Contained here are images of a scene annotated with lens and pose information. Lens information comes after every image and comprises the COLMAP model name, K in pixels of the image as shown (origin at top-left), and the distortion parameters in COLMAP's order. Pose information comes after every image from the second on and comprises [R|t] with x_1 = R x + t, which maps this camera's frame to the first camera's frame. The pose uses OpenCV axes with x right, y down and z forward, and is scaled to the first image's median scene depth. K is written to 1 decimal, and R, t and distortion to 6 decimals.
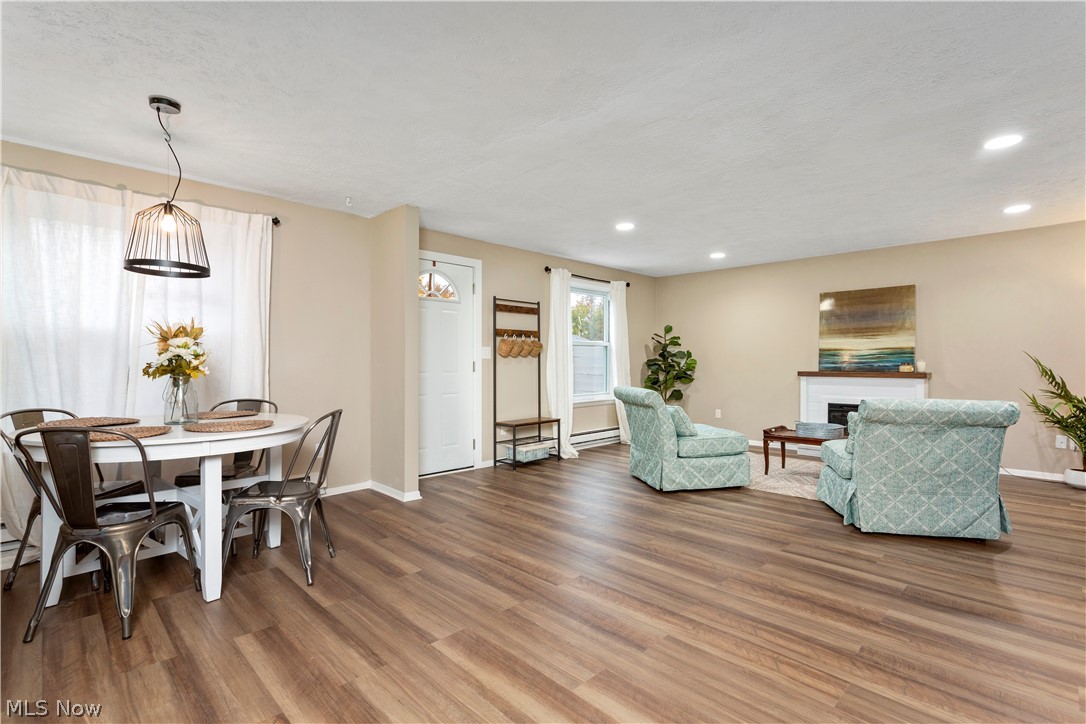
lens RADIAL K [[511.1, 0, 544.3], [0, 511.1, 362.8], [0, 0, 1]] dist [0.001803, 0.000988]
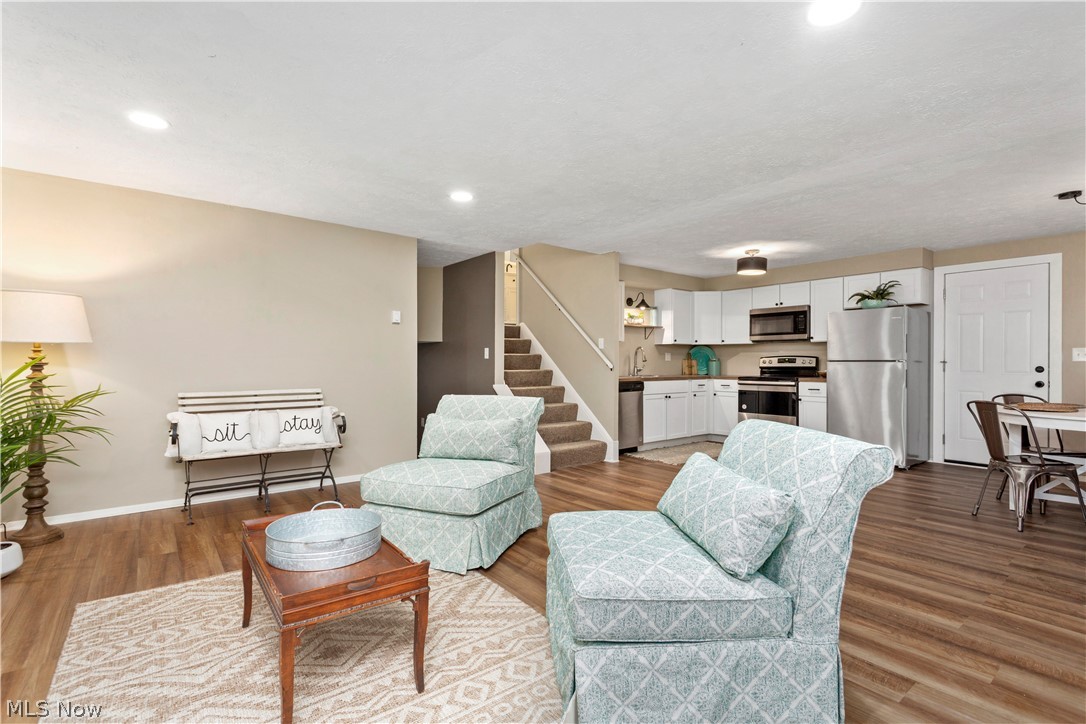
lens RADIAL K [[508.3, 0, 544.5], [0, 508.3, 363.2], [0, 0, 1]] dist [0.001515, 0.000928]
pose [[-0.993373, -0.001375, 0.114926, 0.285242], [-0.001007, 0.999994, 0.003267, -0.004115], [-0.114930, 0.003130, -0.993369, 1.219847]]
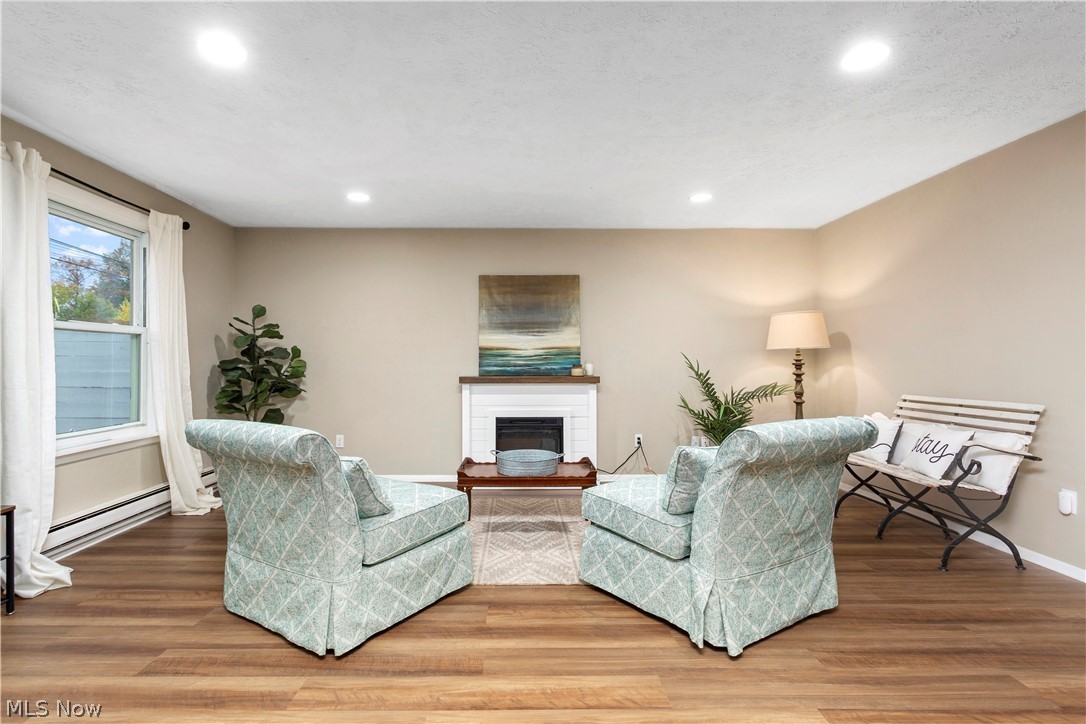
lens RADIAL K [[526.0, 0, 517.2], [0, 526.0, 360.6], [0, 0, 1]] dist [-0.000549, 0.000933]
pose [[0.704393, 0.004461, 0.709796, 0.015133], [0.002150, 0.999962, -0.008418, -0.000218], [-0.709807, 0.007456, 0.704356, 0.445402]]
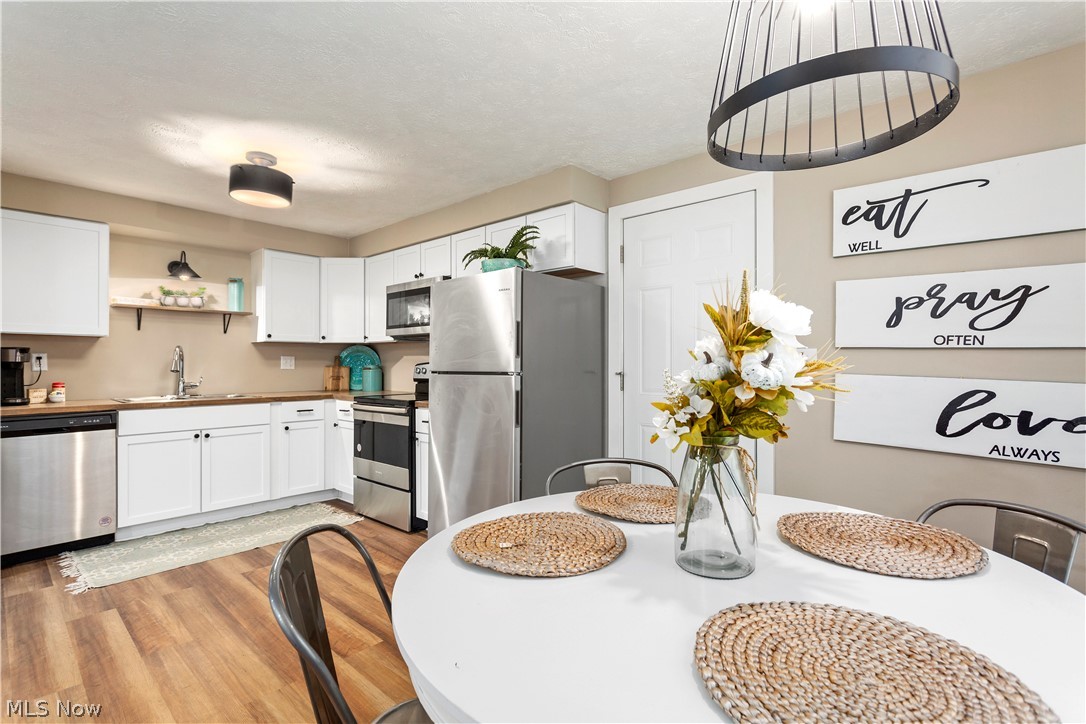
lens RADIAL K [[511.1, 0, 544.3], [0, 511.1, 362.8], [0, 0, 1]] dist [0.001803, 0.000988]
pose [[-0.998651, 0.000584, -0.051924, -0.281755], [0.000668, 0.999999, -0.001597, -0.015403], [0.051923, -0.001630, -0.998650, 0.685134]]
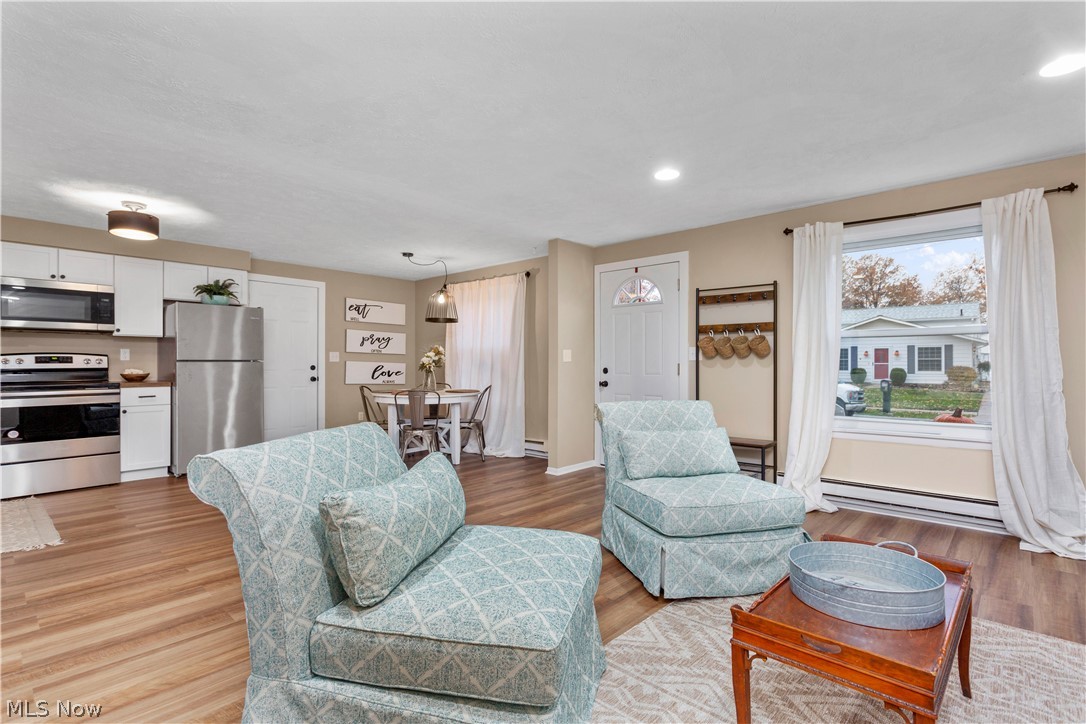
lens RADIAL K [[516.7, 0, 548.3], [0, 516.7, 363.0], [0, 0, 1]] dist [0.000138, 0.001271]
pose [[0.050066, 0.000795, -0.998746, 0.756711], [-0.002352, 0.999997, 0.000678, -0.003772], [0.998743, 0.002315, 0.050067, 0.696760]]
